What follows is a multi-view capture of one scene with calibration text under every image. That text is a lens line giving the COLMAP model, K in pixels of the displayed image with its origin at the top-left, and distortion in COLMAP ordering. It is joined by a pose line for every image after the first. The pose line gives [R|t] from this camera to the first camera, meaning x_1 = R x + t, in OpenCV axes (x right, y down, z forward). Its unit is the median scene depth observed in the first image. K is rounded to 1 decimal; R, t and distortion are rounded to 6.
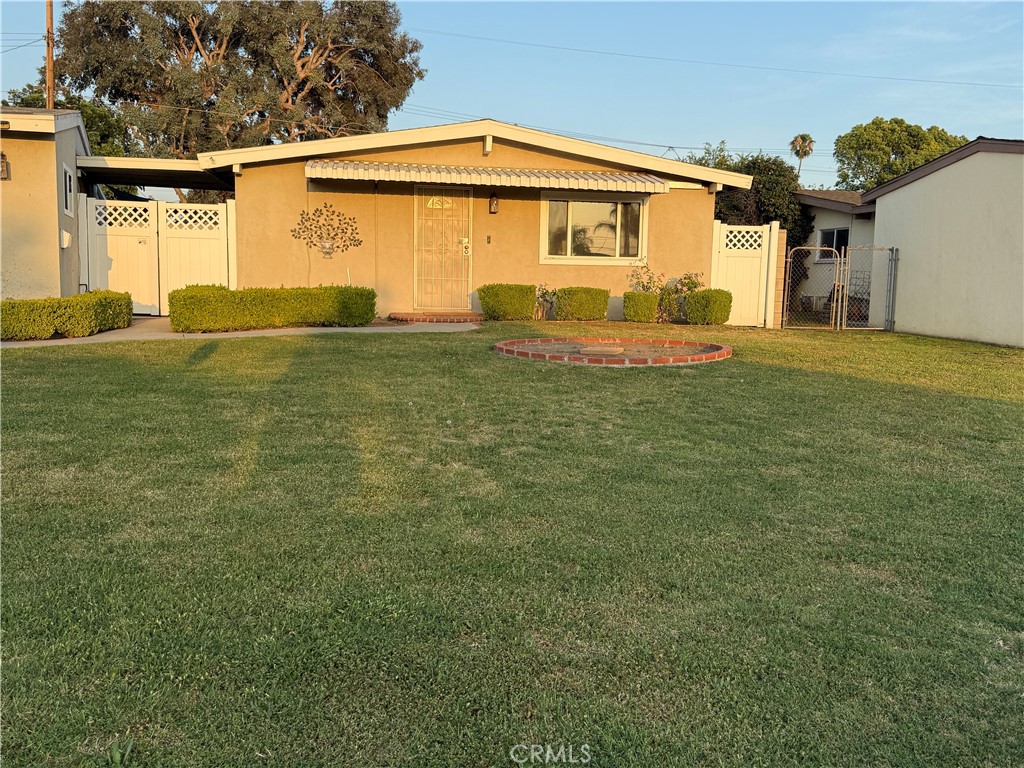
lens RADIAL K [[942.3, 0, 512.0], [0, 942.3, 384.0], [0, 0, 1]] dist [0.159472, -0.378562]
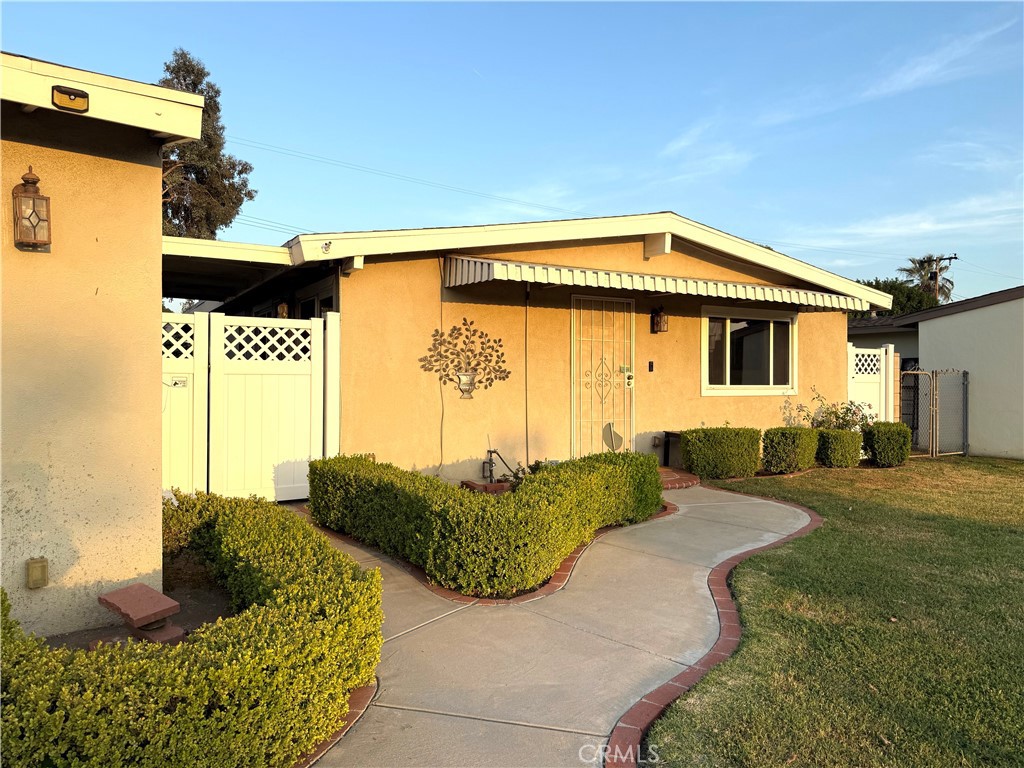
lens RADIAL K [[745.0, 0, 523.4], [0, 745.0, 386.1], [0, 0, 1]] dist [0.006597, -0.003155]
pose [[0.926619, -0.021528, 0.375384, -0.350436], [0.059481, 0.994181, -0.089810, -0.090498], [-0.371267, 0.105548, 0.922508, 0.491376]]
